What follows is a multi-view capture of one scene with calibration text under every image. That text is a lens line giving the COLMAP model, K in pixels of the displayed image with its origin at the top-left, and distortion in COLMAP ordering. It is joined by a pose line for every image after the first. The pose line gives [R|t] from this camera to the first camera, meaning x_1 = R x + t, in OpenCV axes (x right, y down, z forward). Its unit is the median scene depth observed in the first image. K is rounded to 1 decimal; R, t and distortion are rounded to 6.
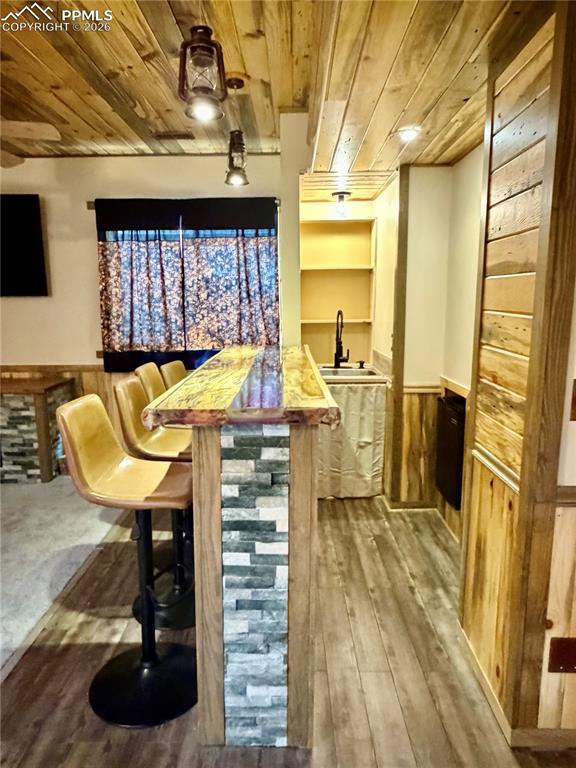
lens RADIAL K [[520.4, 0, 288.0], [0, 520.4, 384.0], [0, 0, 1]] dist [0.004921, 0.002048]
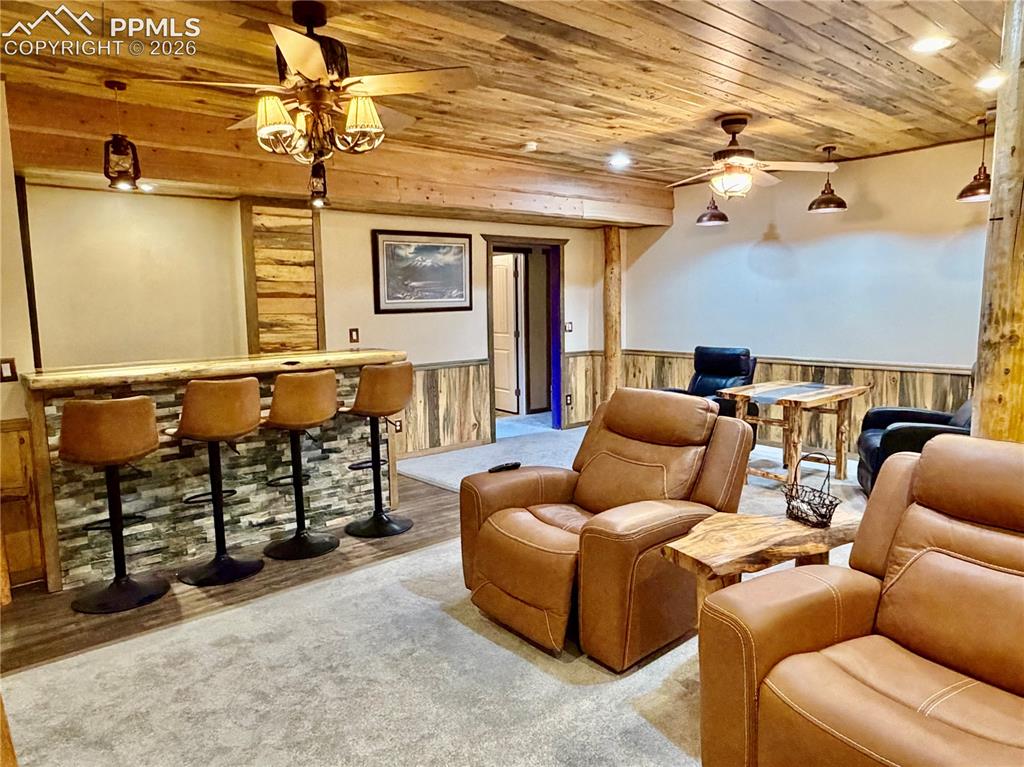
lens RADIAL K [[693.8, 0, 512.0], [0, 693.8, 383.5], [0, 0, 1]] dist [0.004921, 0.002048]
pose [[-0.665809, -0.074220, 0.742421, -1.695545], [0.133194, 0.967234, 0.216144, -0.251755], [-0.734137, 0.242797, -0.634108, 1.531803]]
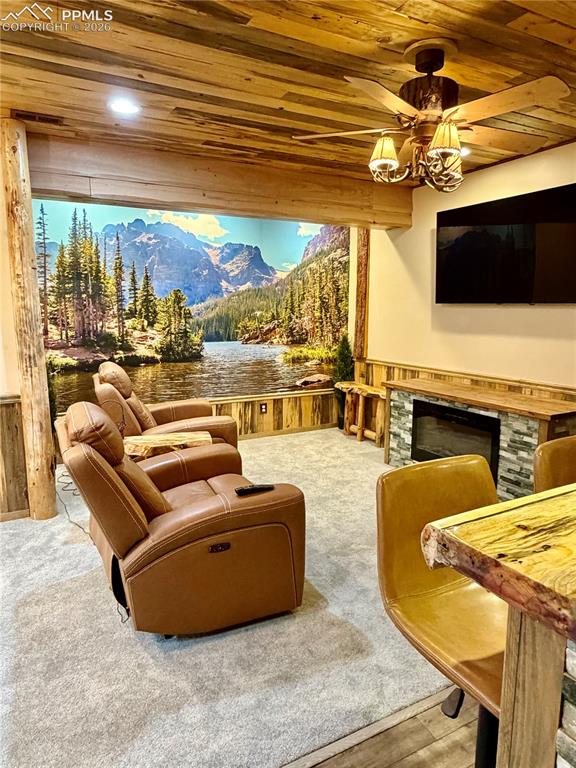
lens RADIAL K [[520.4, 0, 288.0], [0, 520.4, 384.0], [0, 0, 1]] dist [0.004921, 0.002048]
pose [[0.493404, 0.133411, -0.859508, 0.055946], [-0.141685, 0.987296, 0.071911, -0.064667], [0.858183, 0.086298, 0.506039, 0.324844]]
